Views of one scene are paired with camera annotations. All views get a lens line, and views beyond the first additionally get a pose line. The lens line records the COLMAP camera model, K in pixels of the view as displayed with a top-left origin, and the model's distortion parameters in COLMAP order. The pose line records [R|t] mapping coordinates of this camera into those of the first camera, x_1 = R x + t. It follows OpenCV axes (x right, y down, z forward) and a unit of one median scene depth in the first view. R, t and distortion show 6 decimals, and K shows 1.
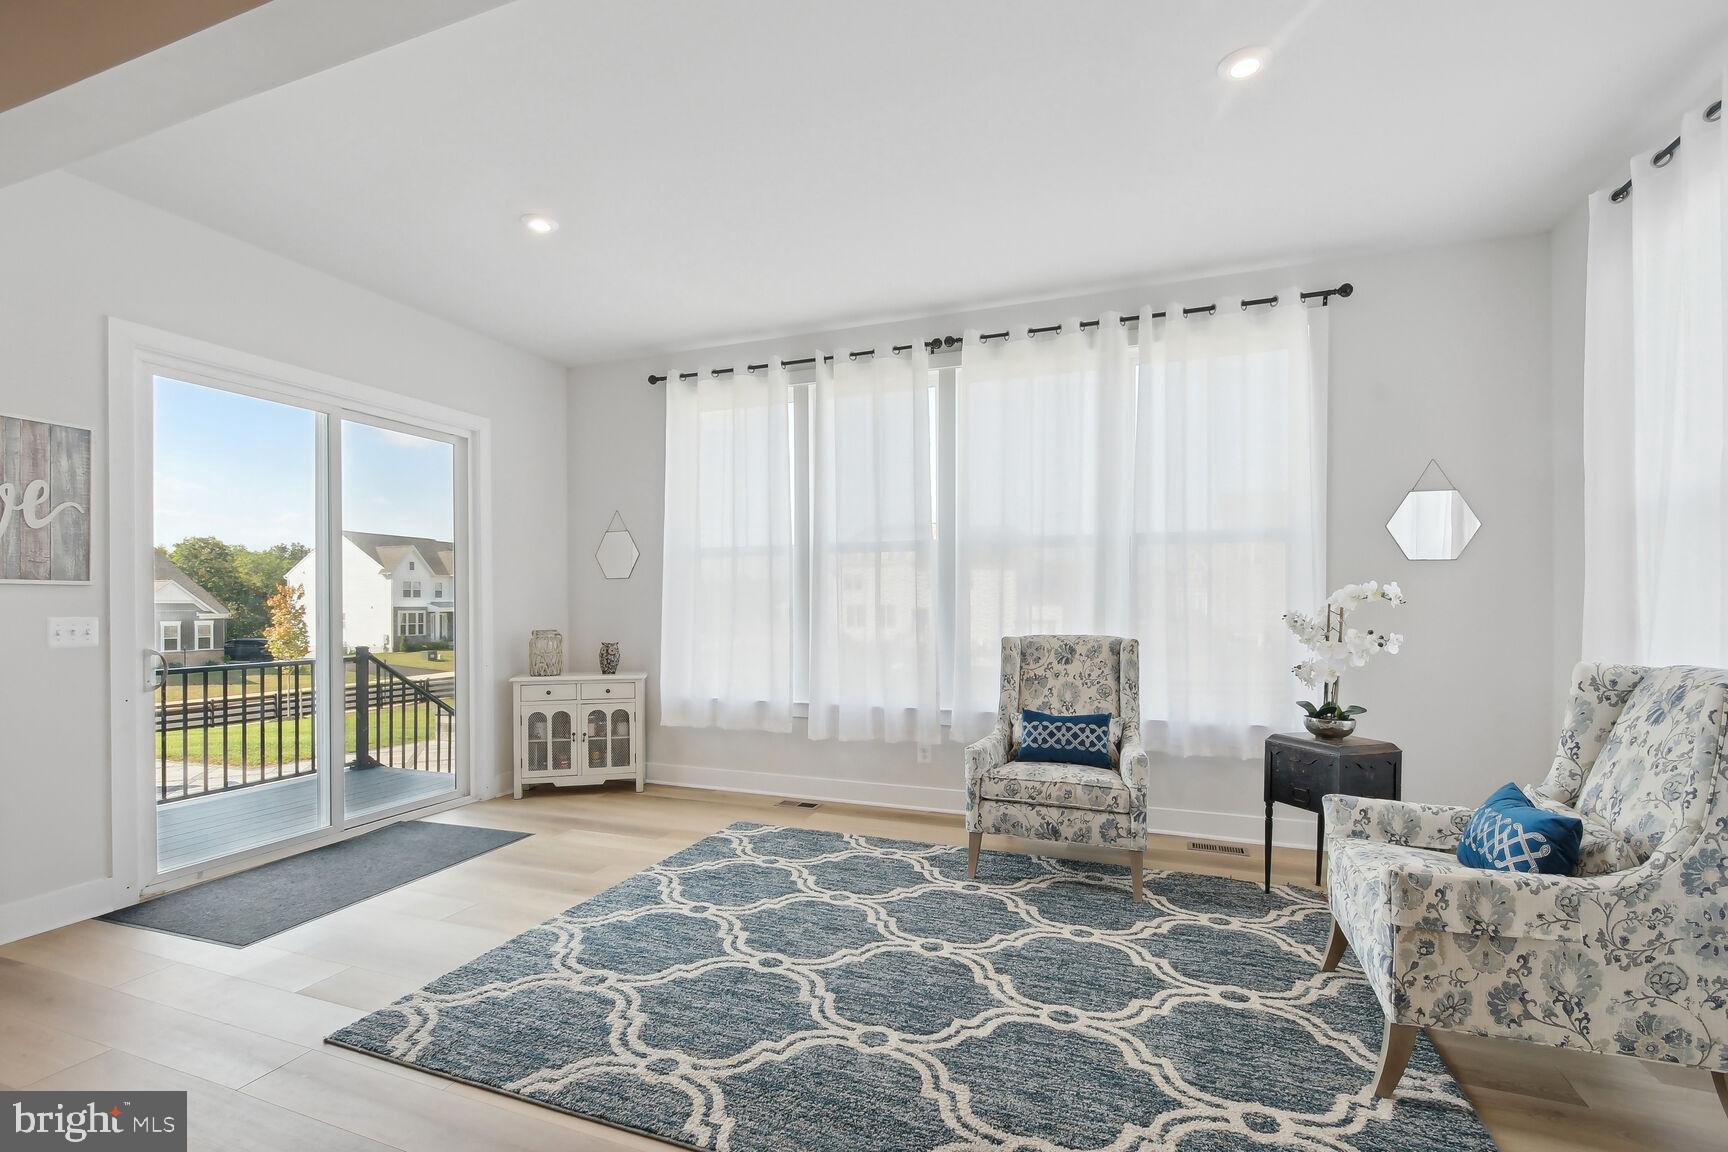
lens RADIAL K [[764.8, 0, 870.7], [0, 764.8, 607.3], [0, 0, 1]] dist [0.000213, -0.000200]
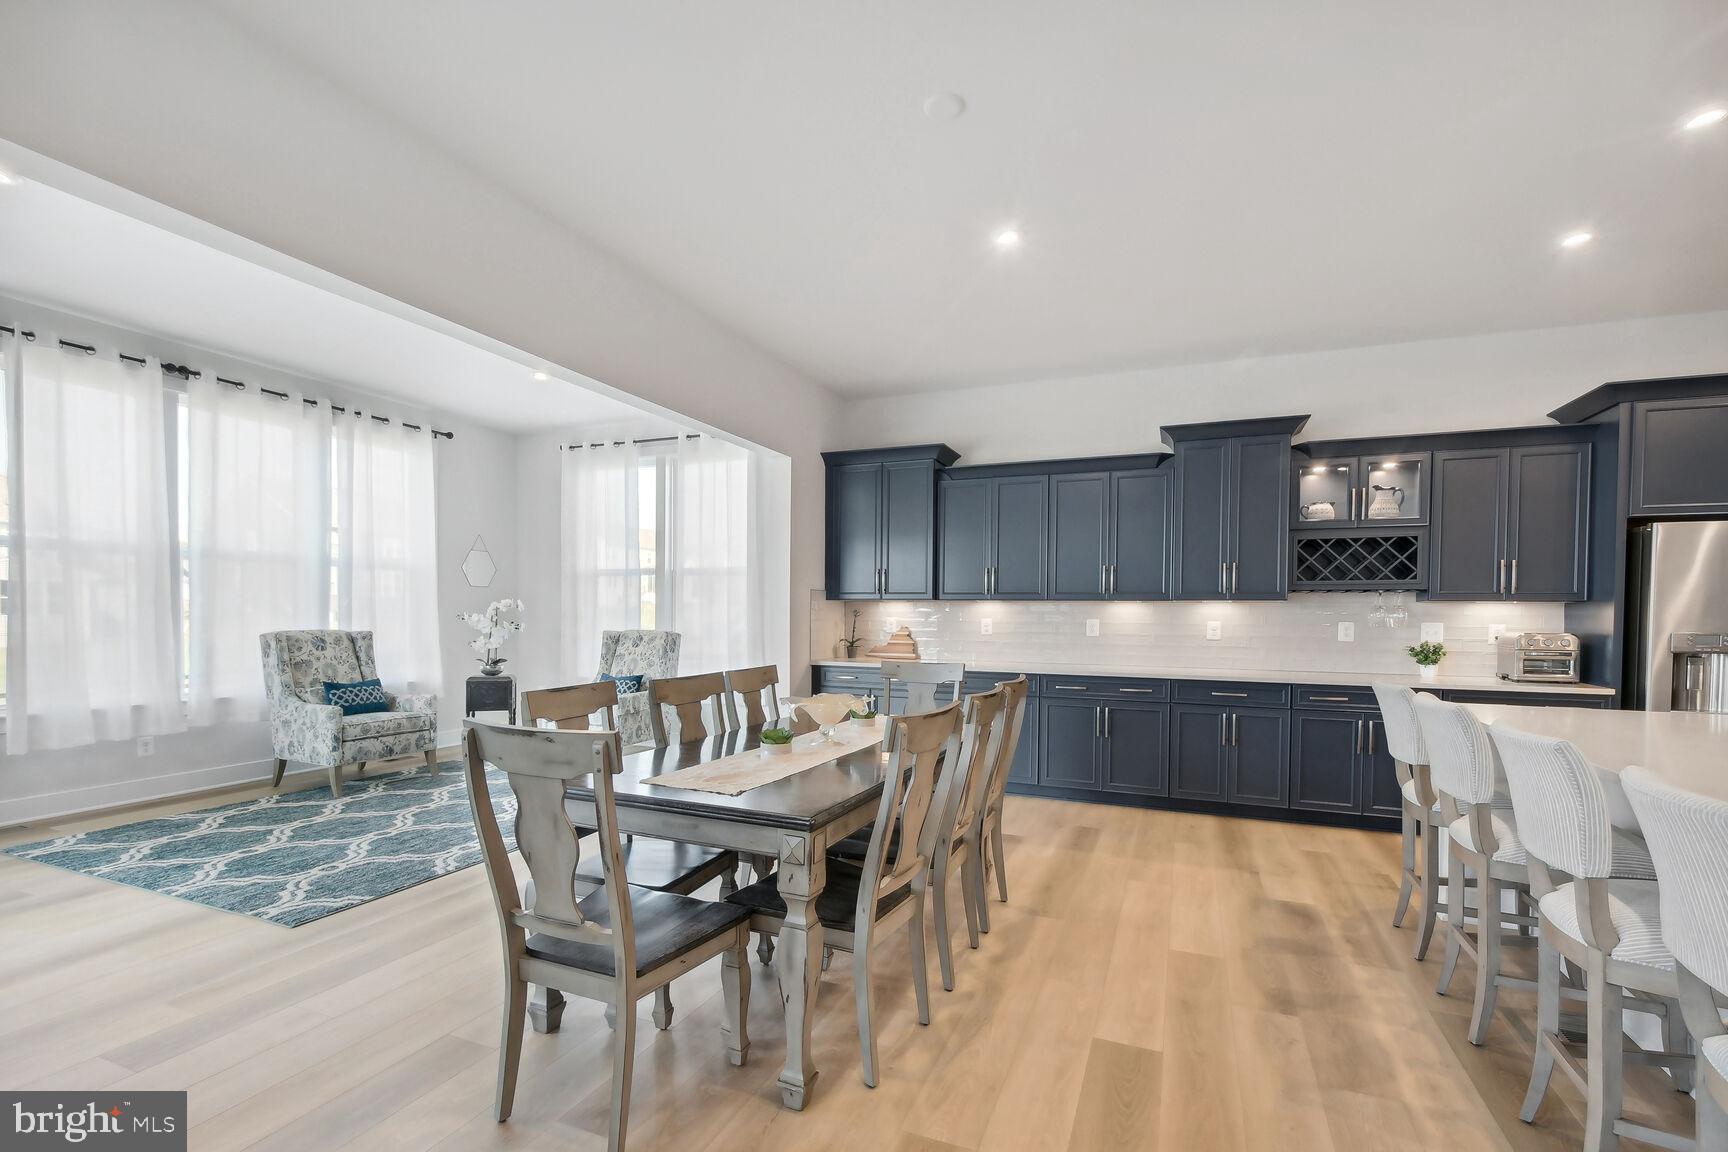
lens RADIAL K [[794.8, 0, 856.3], [0, 794.8, 621.3], [0, 0, 1]] dist [0.007629, -0.000040]
pose [[0.037593, -0.009571, 0.999247, -1.259206], [-0.005436, 0.999937, 0.009782, 0.001312], [-0.999278, -0.005800, 0.037539, -0.031869]]
